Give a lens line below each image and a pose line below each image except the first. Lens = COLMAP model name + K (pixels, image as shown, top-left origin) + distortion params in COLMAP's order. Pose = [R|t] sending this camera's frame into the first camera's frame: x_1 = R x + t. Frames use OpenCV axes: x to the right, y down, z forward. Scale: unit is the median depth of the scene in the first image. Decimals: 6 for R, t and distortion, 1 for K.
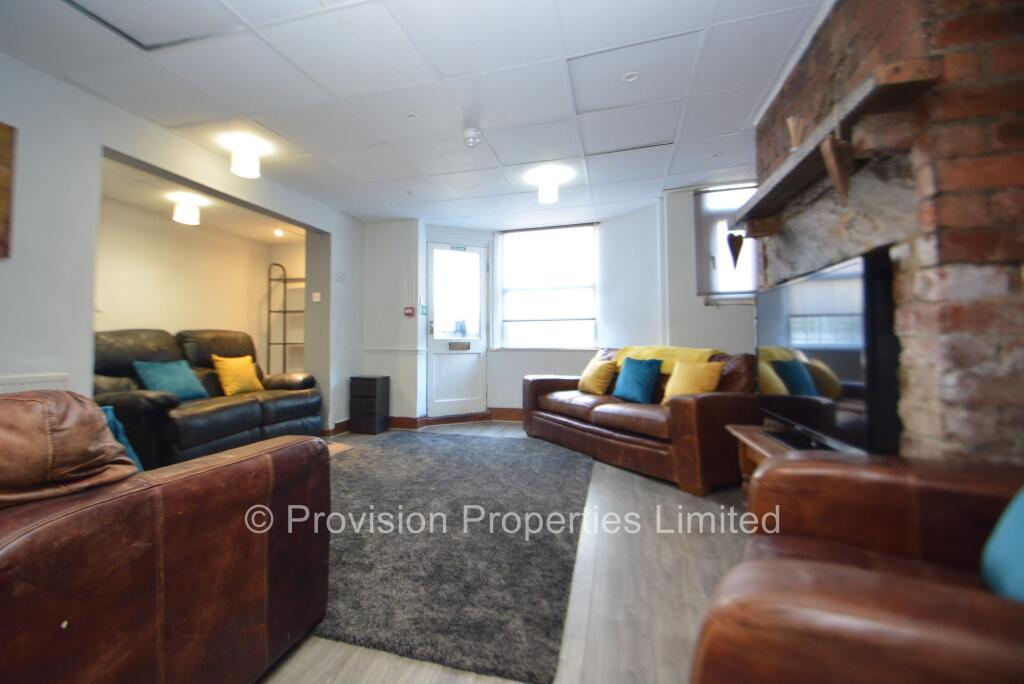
lens RADIAL K [[447.3, 0, 473.0], [0, 447.3, 329.8], [0, 0, 1]] dist [0.020241, -0.021403]
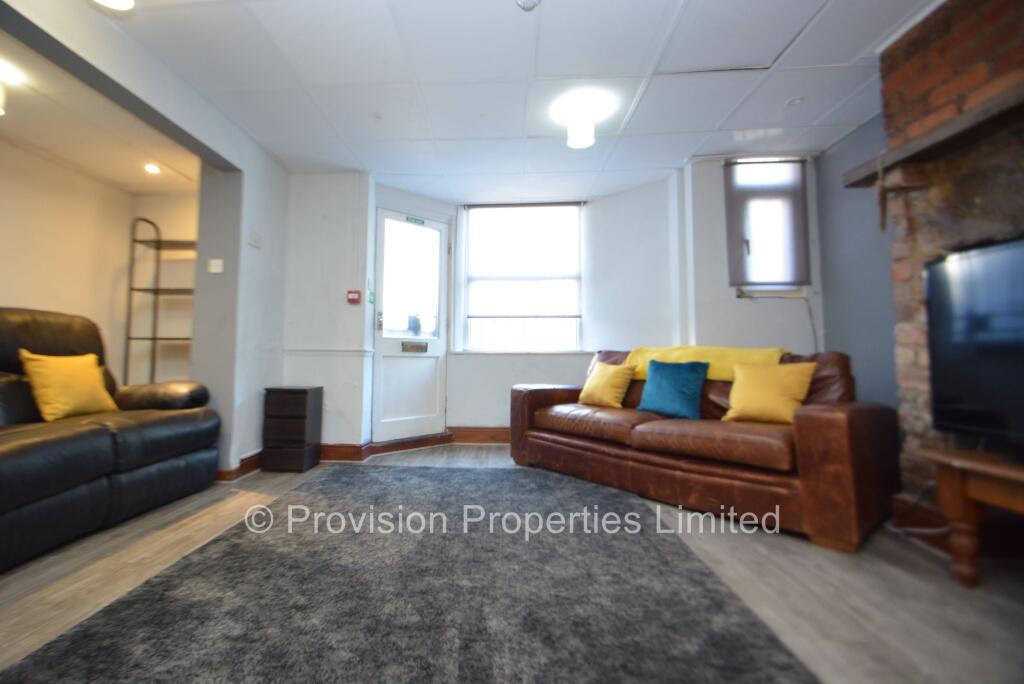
lens RADIAL K [[447.3, 0, 473.0], [0, 447.3, 329.8], [0, 0, 1]] dist [0.020241, -0.021403]
pose [[0.971323, 0.023515, 0.236600, -0.134288], [-0.016480, 0.999363, -0.031670, 0.034138], [-0.237194, 0.026862, 0.971091, 0.270709]]
